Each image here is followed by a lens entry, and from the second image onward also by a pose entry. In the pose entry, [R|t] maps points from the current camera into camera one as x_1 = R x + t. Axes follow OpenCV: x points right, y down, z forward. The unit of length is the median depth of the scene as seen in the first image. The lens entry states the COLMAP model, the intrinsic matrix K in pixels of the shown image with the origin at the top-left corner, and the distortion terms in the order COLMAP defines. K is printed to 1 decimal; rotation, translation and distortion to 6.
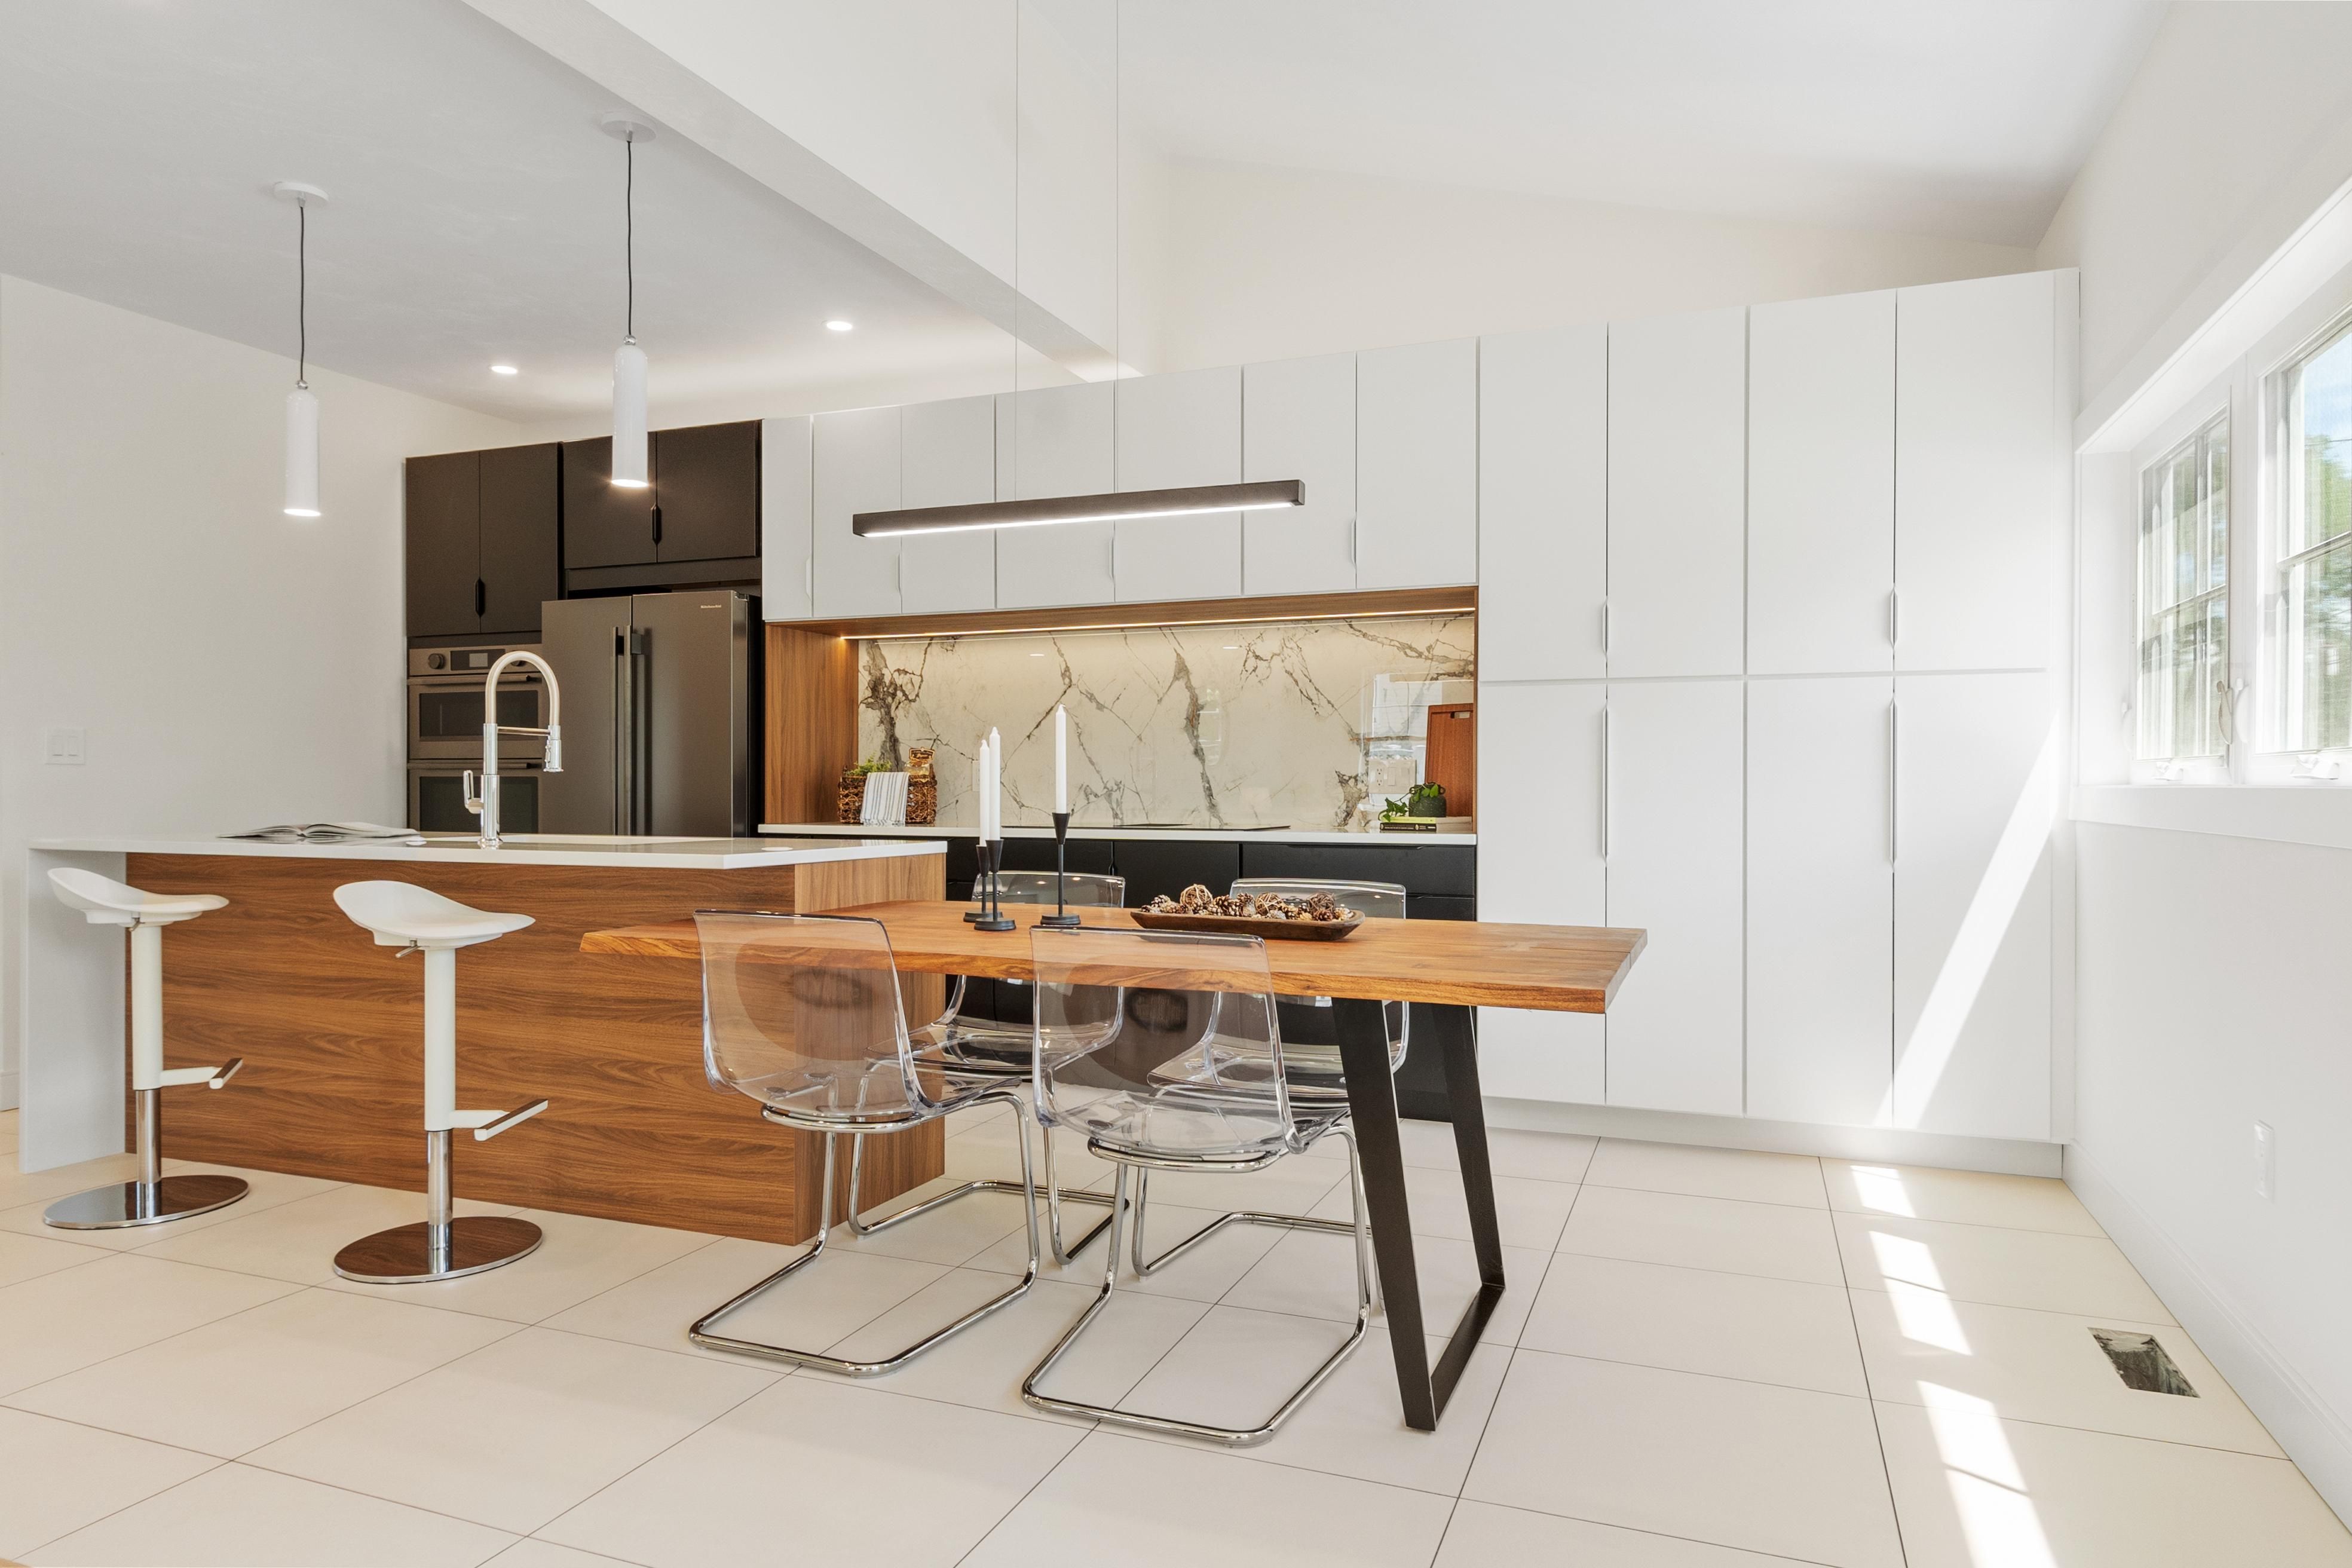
lens RADIAL K [[1456.5, 0, 1153.8], [0, 1456.5, 774.1], [0, 0, 1]] dist [0.022544, 0.000437]
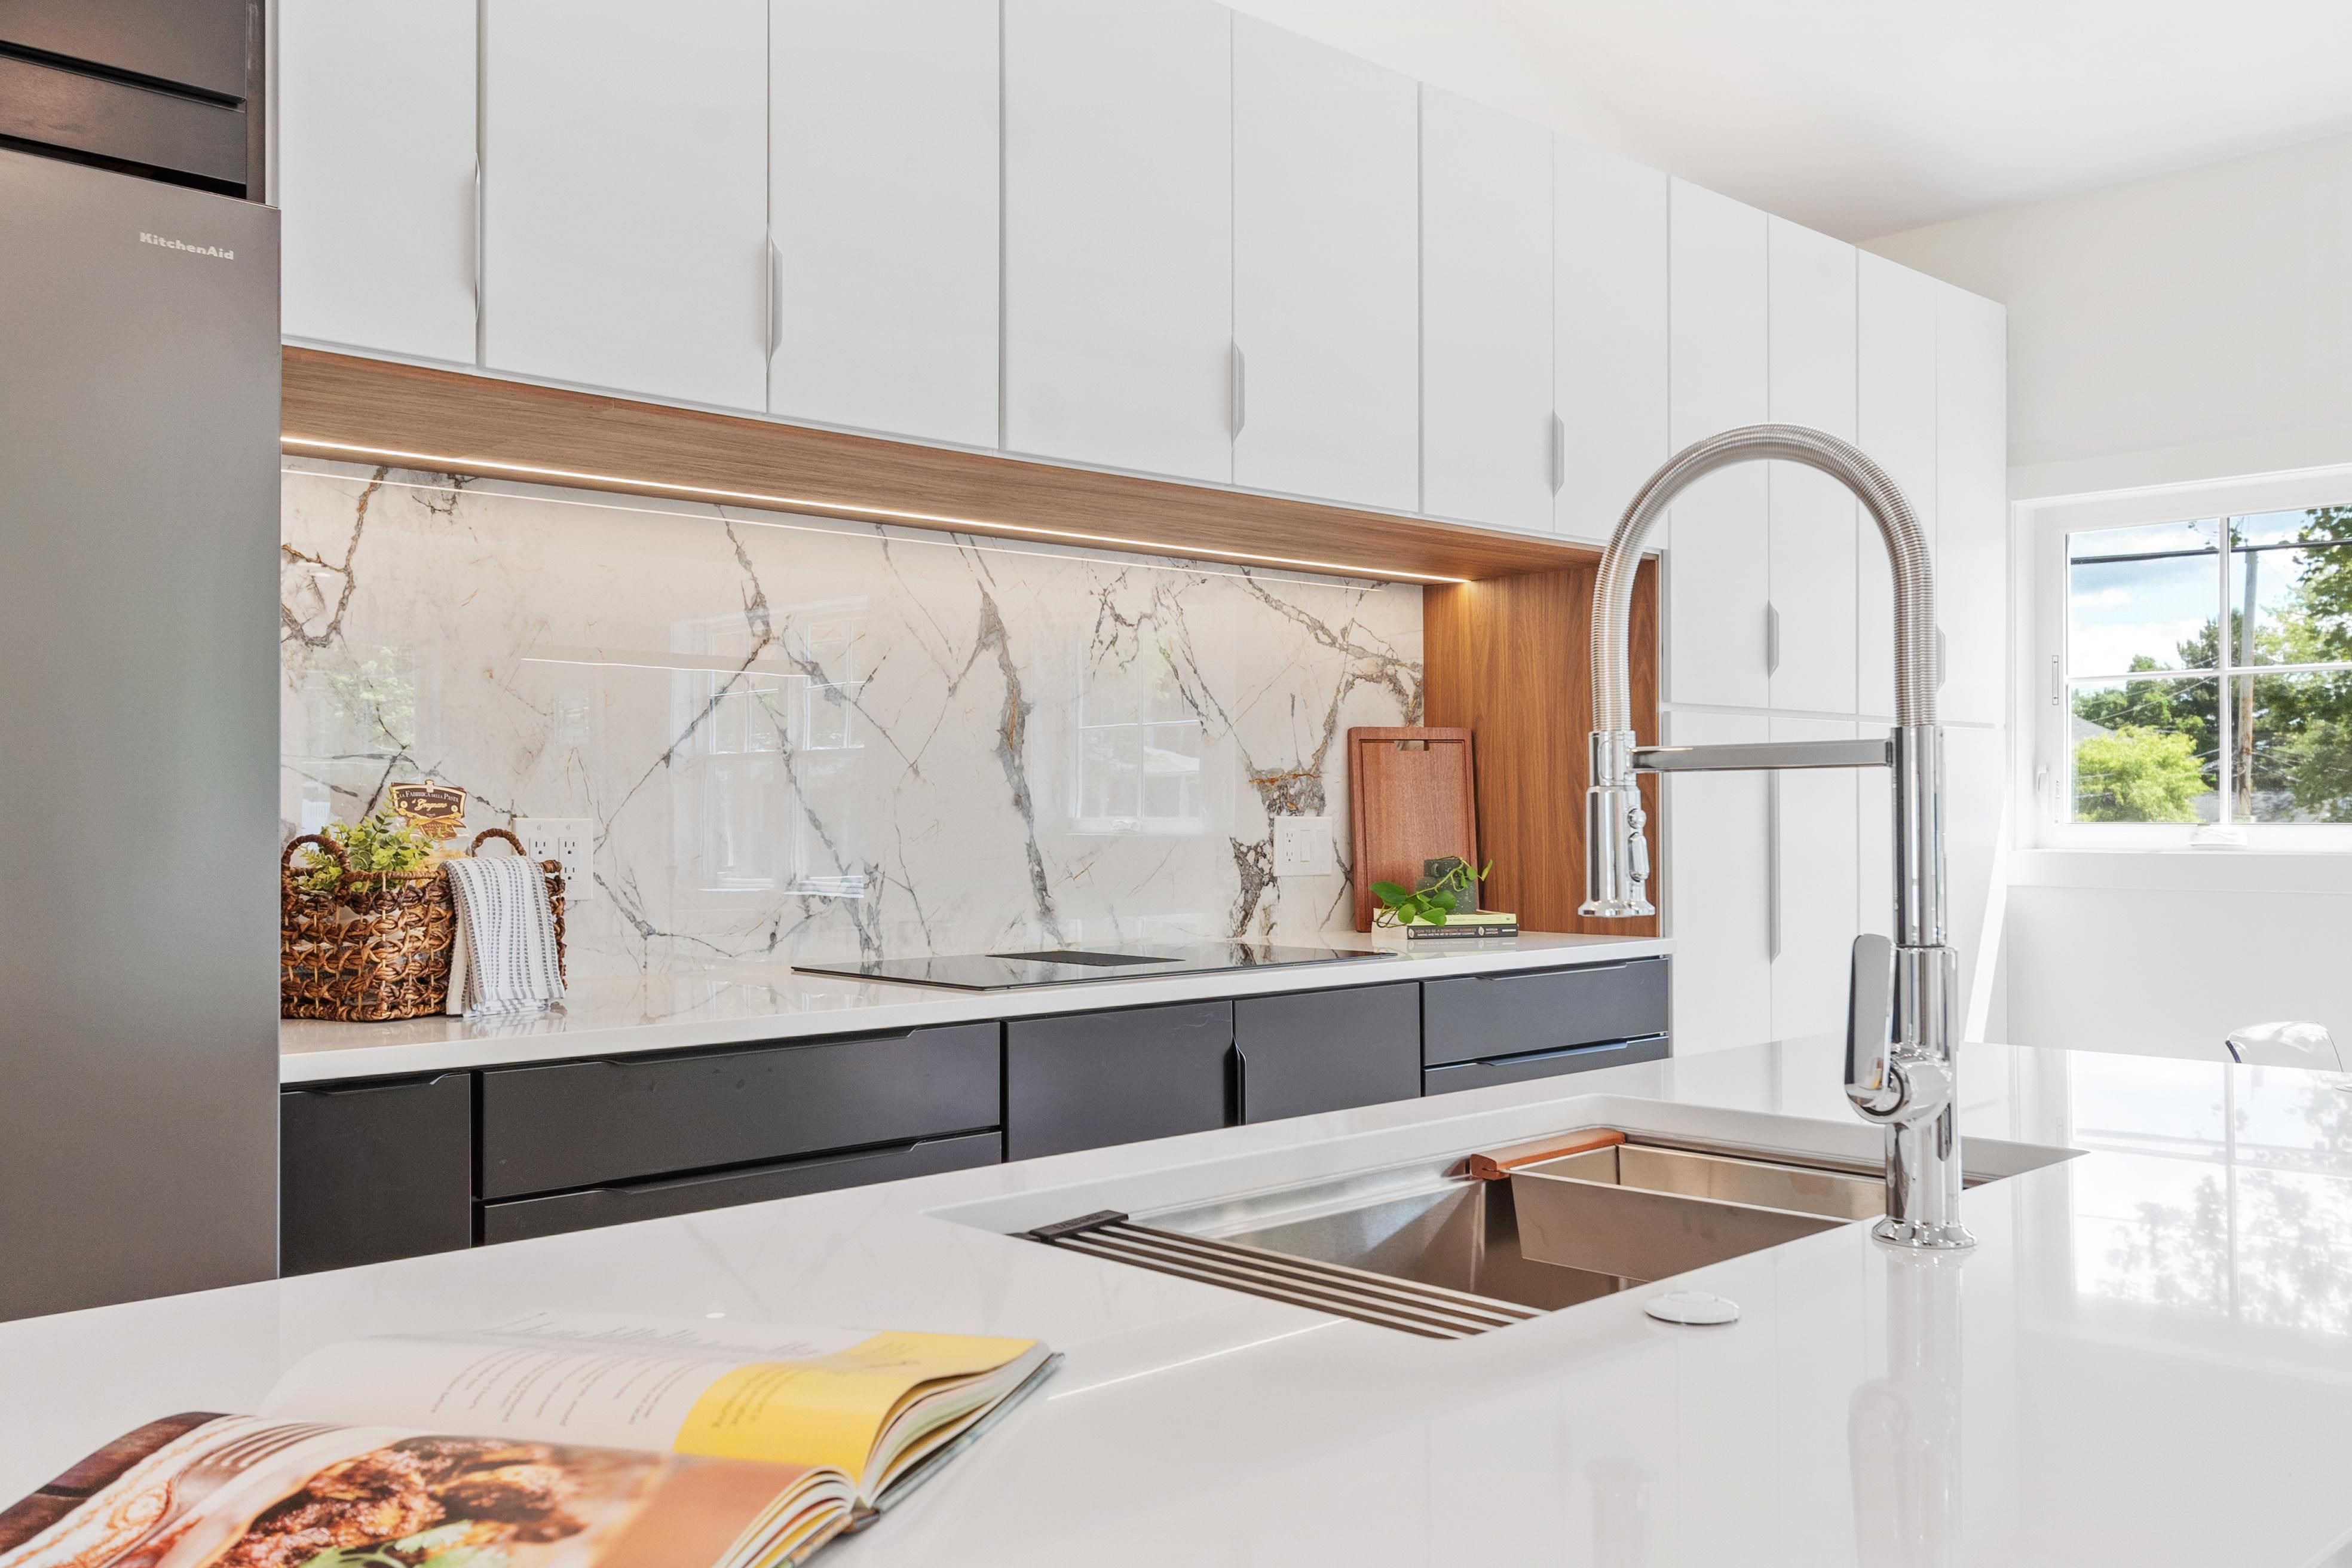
lens RADIAL K [[1975.7, 0, 1165.2], [0, 1975.7, 785.6], [0, 0, 1]] dist [0.013949, -0.018124]
pose [[0.409772, 0.008636, 0.912147, -0.550675], [-0.003405, 0.999963, -0.007938, -0.014985], [-0.912181, 0.000147, 0.409787, 0.685710]]
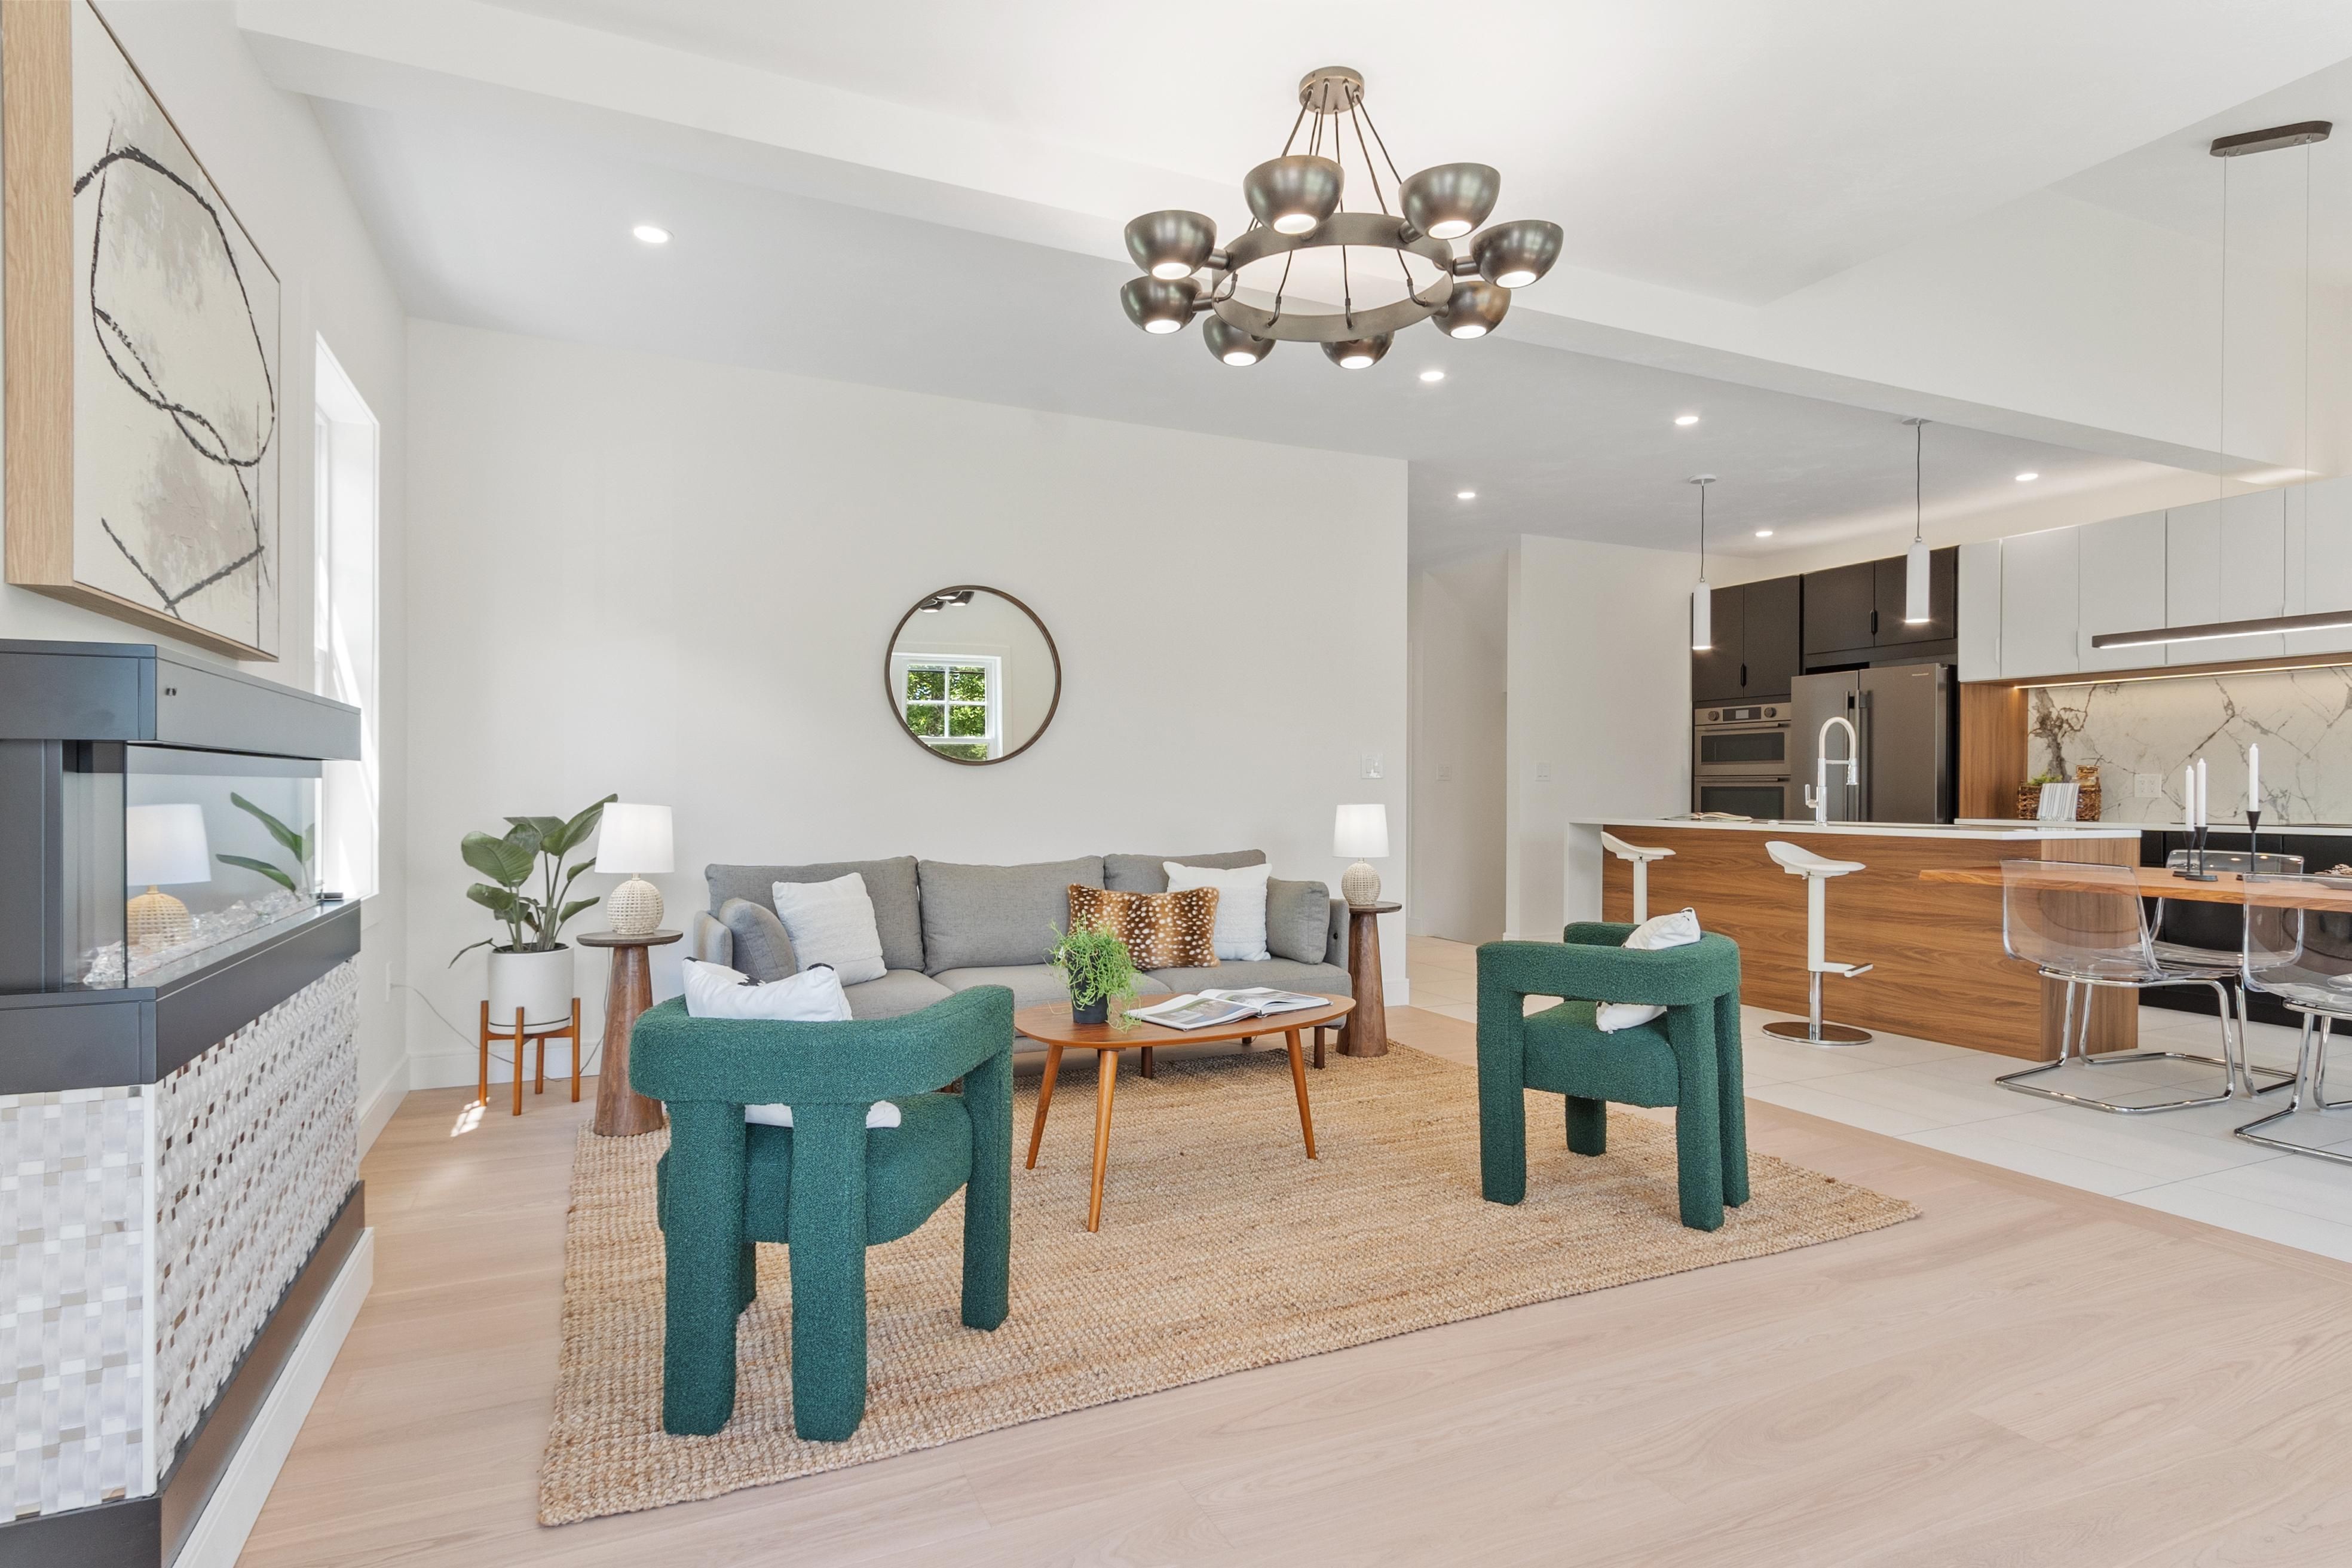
lens RADIAL K [[1190.4, 0, 1160.0], [0, 1190.4, 796.0], [0, 0, 1]] dist [-0.003959, -0.001242]
pose [[0.722680, 0.005312, -0.691162, -0.018925], [0.003924, 0.999923, 0.011788, -0.006076], [0.691171, -0.011231, 0.722604, -0.438860]]
